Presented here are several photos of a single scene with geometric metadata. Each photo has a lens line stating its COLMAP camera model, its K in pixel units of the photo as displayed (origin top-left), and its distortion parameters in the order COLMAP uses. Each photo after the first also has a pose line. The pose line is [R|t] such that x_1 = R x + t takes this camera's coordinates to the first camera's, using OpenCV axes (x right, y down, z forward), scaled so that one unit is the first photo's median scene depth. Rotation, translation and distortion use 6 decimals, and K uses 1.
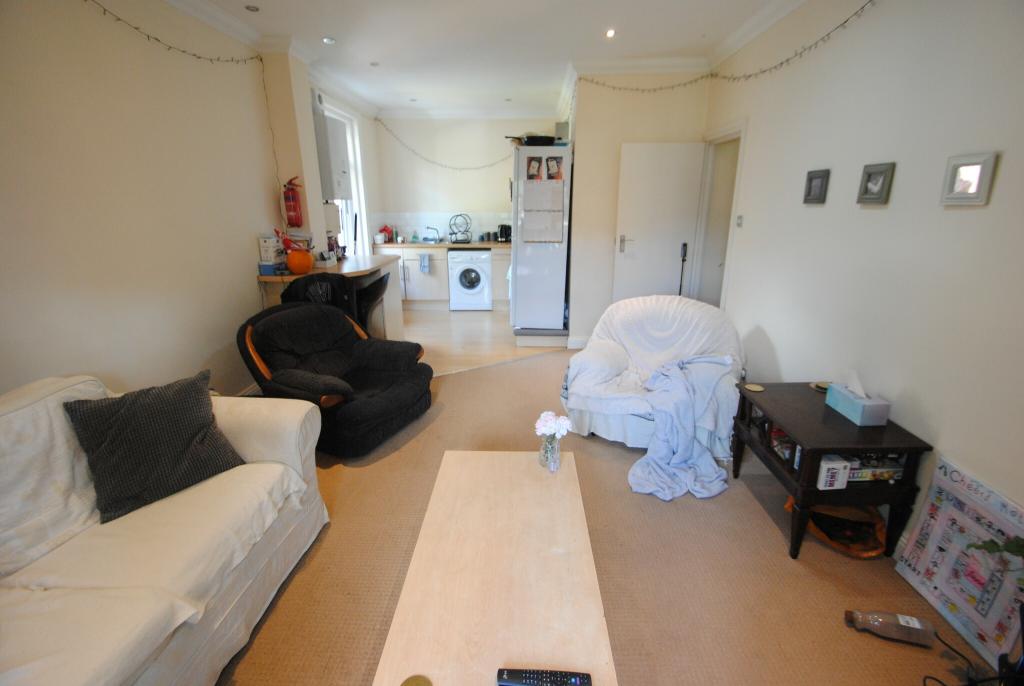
lens RADIAL K [[466.0, 0, 510.4], [0, 466.0, 341.9], [0, 0, 1]] dist [0.000749, 0.000195]
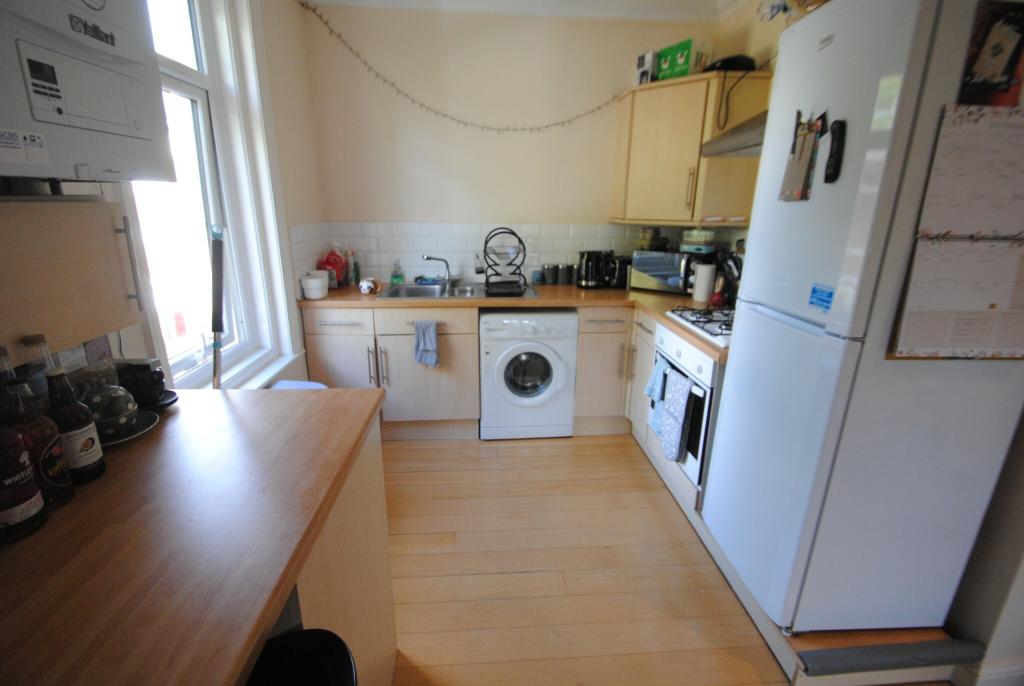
lens RADIAL K [[466.0, 0, 514.9], [0, 466.0, 339.8], [0, 0, 1]] dist [0.000749, 0.000195]
pose [[0.994650, -0.018471, 0.101636, -0.142452], [0.019212, 0.999796, -0.006310, -0.163064], [-0.101499, 0.008229, 0.994802, 0.549772]]
